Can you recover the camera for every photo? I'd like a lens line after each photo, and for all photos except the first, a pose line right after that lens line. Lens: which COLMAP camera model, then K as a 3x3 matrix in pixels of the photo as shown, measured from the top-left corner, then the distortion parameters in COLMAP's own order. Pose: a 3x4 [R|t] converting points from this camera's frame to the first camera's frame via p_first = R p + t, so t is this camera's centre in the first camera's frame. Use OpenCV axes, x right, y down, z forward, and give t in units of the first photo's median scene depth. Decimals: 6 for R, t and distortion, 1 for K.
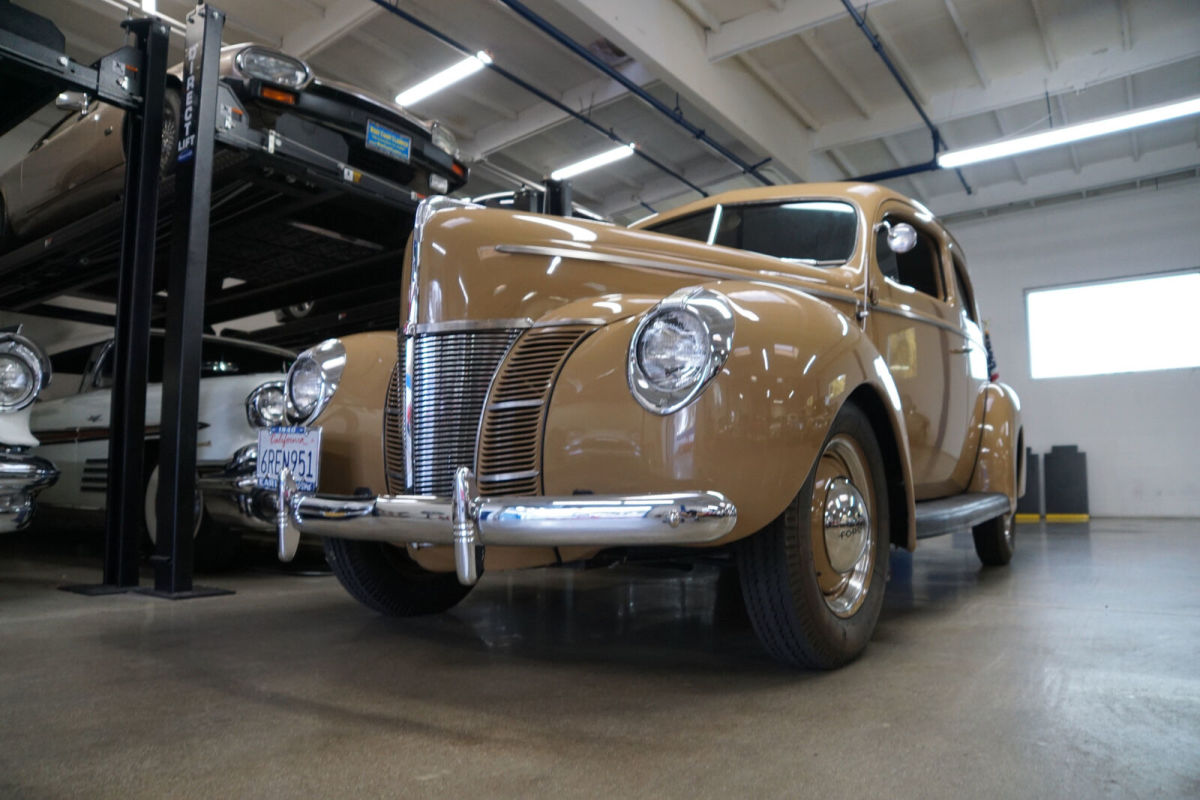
lens RADIAL K [[811.8, 0, 601.4], [0, 811.8, 406.4], [0, 0, 1]] dist [-0.136715, 0.097394]
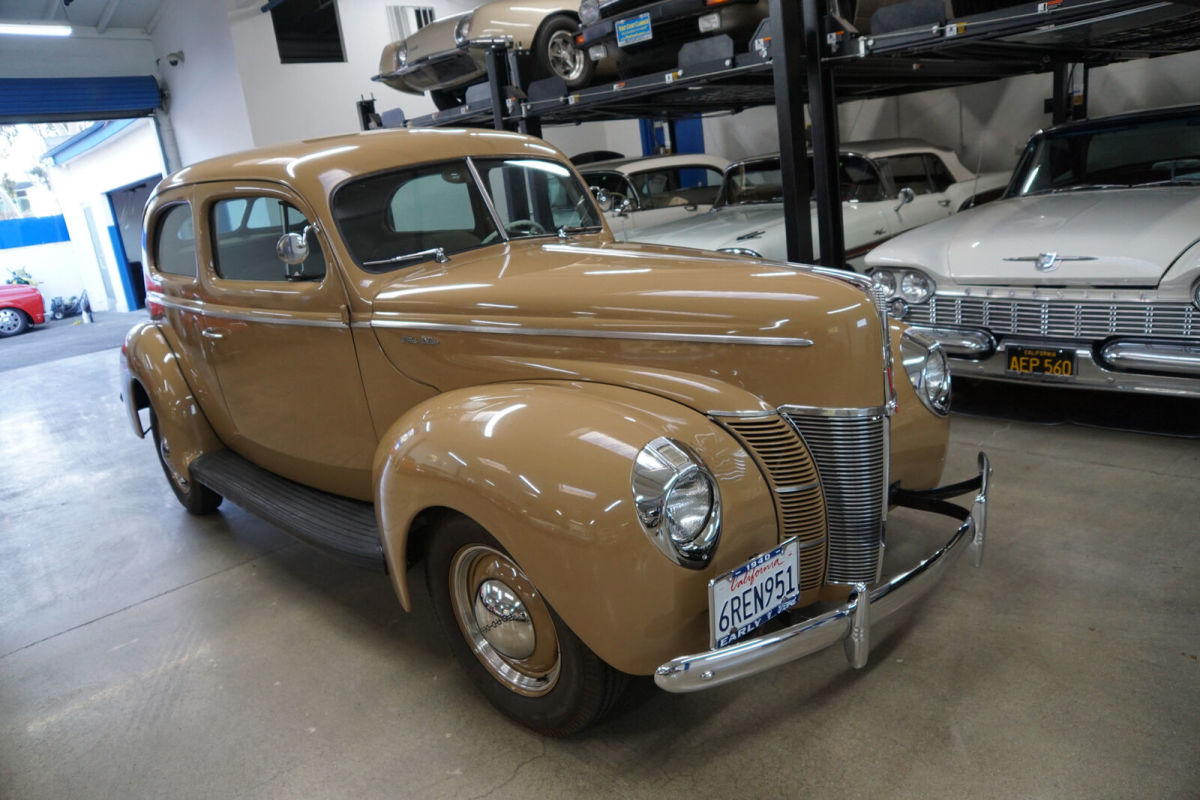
lens RADIAL K [[811.8, 0, 601.4], [0, 811.8, 406.4], [0, 0, 1]] dist [-0.136715, 0.097394]
pose [[0.222141, -0.290673, 0.930679, -0.756624], [0.025464, 0.955932, 0.292482, -0.240987], [-0.974682, -0.041273, 0.219753, 0.648968]]
